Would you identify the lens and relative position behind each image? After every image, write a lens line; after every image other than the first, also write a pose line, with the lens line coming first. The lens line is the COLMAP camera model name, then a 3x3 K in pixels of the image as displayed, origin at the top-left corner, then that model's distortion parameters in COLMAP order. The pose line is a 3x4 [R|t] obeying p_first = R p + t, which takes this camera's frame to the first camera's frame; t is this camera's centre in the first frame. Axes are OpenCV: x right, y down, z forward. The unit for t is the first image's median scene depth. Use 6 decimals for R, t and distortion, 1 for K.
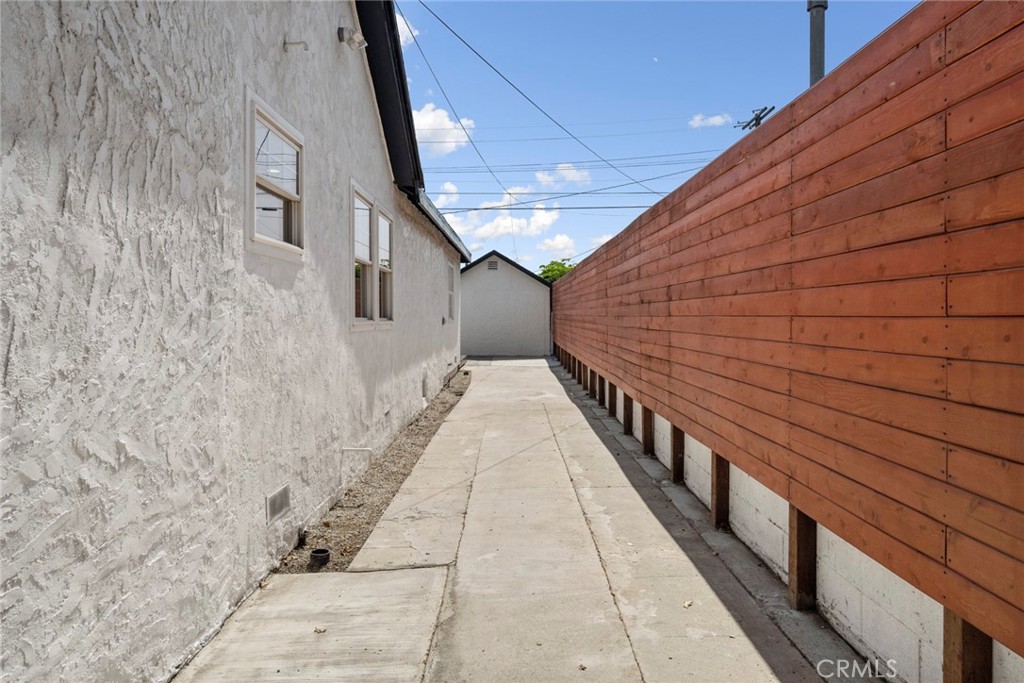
lens RADIAL K [[706.0, 0, 512.0], [0, 706.0, 341.5], [0, 0, 1]] dist [-0.000489, -0.000036]
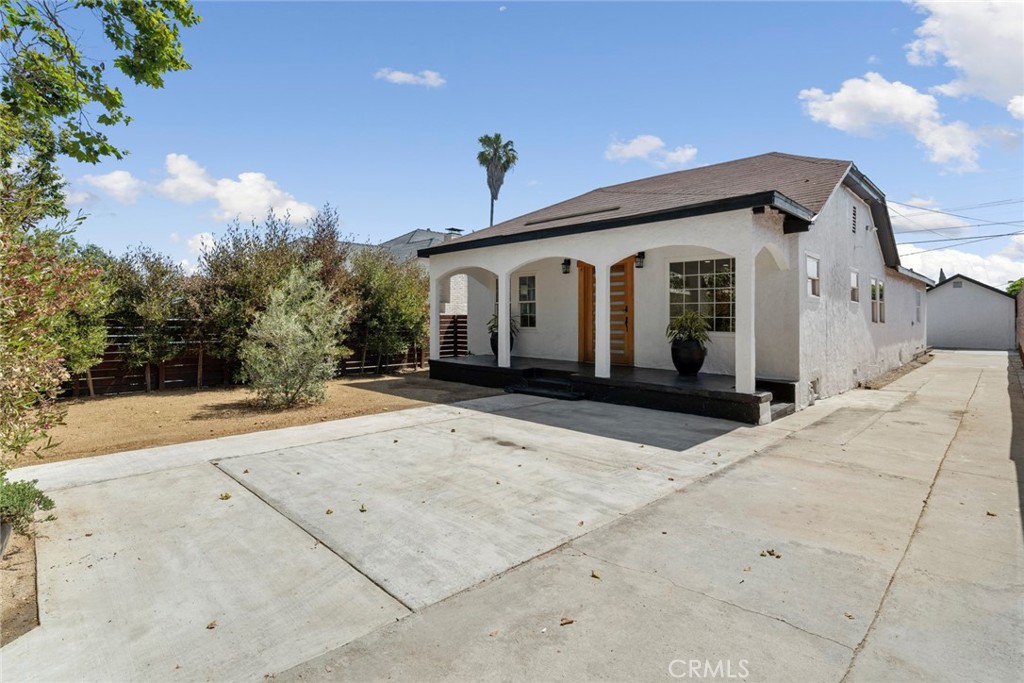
lens RADIAL K [[491.3, 0, 512.7], [0, 491.3, 315.5], [0, 0, 1]] dist [-0.001403, -0.000239]
pose [[0.708882, -0.008825, -0.705272, 0.067351], [-0.022968, 0.999103, -0.035587, 0.019877], [0.704953, 0.041425, 0.708043, -0.648137]]
